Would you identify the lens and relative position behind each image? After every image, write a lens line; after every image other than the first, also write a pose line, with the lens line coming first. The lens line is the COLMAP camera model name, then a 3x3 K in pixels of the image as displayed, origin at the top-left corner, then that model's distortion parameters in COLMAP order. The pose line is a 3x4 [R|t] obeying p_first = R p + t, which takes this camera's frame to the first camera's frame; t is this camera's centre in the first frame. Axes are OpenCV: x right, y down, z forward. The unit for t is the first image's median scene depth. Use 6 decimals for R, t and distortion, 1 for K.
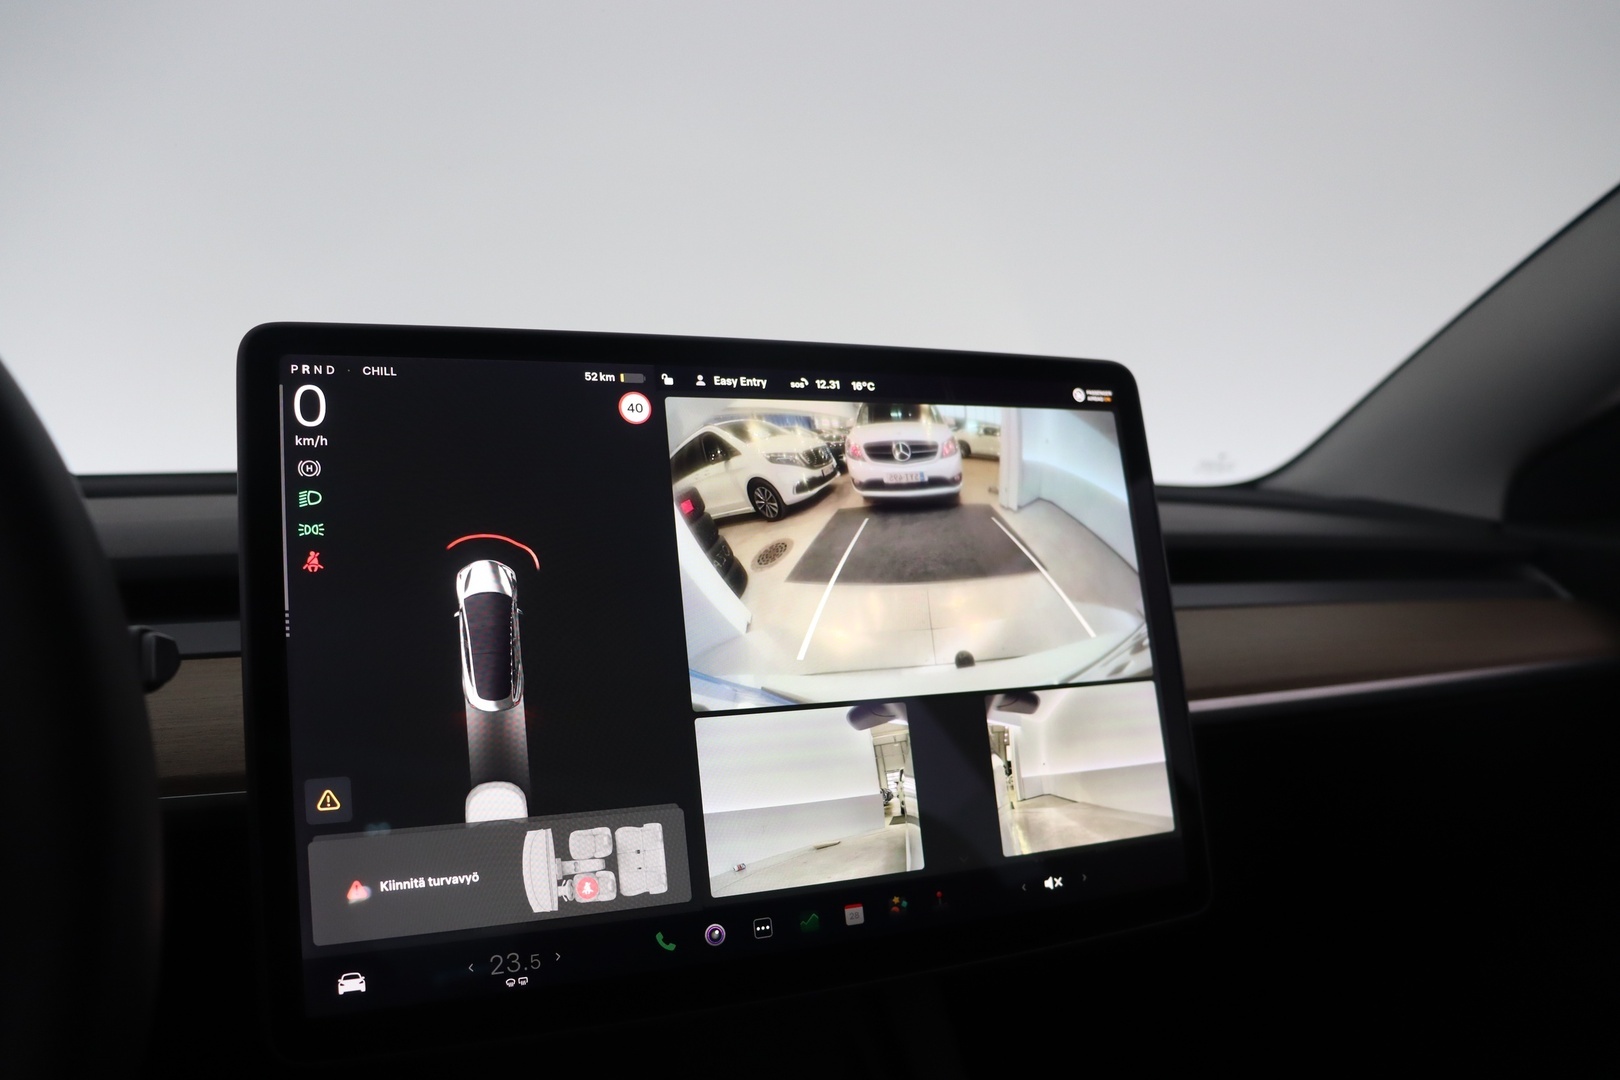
lens RADIAL K [[1341.2, 0, 810.0], [0, 1341.2, 540.0], [0, 0, 1]] dist [-0.139088, 0.000705]
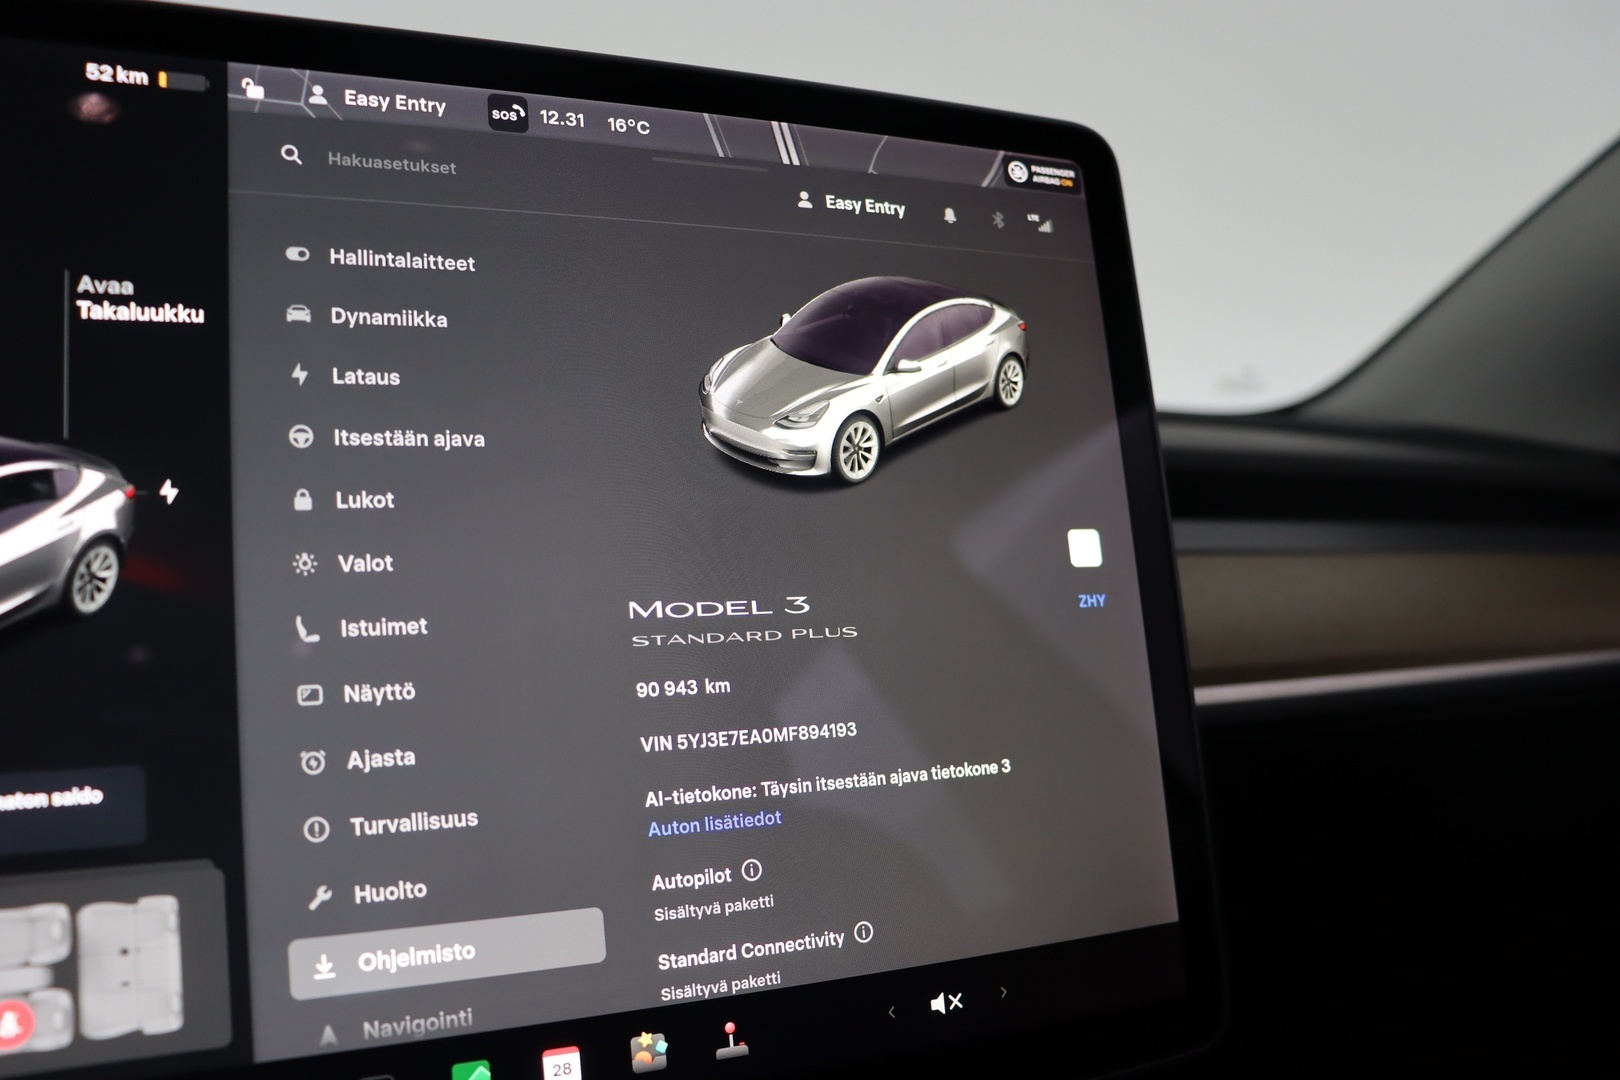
lens RADIAL K [[1398.2, 0, 810.0], [0, 1398.2, 540.0], [0, 0, 1]] dist [-0.152438, 0.145034]
pose [[0.999882, 0.015379, -0.000349, 0.122033], [-0.015370, 0.999719, 0.018028, 0.051319], [0.000626, -0.018020, 0.999837, 0.413118]]
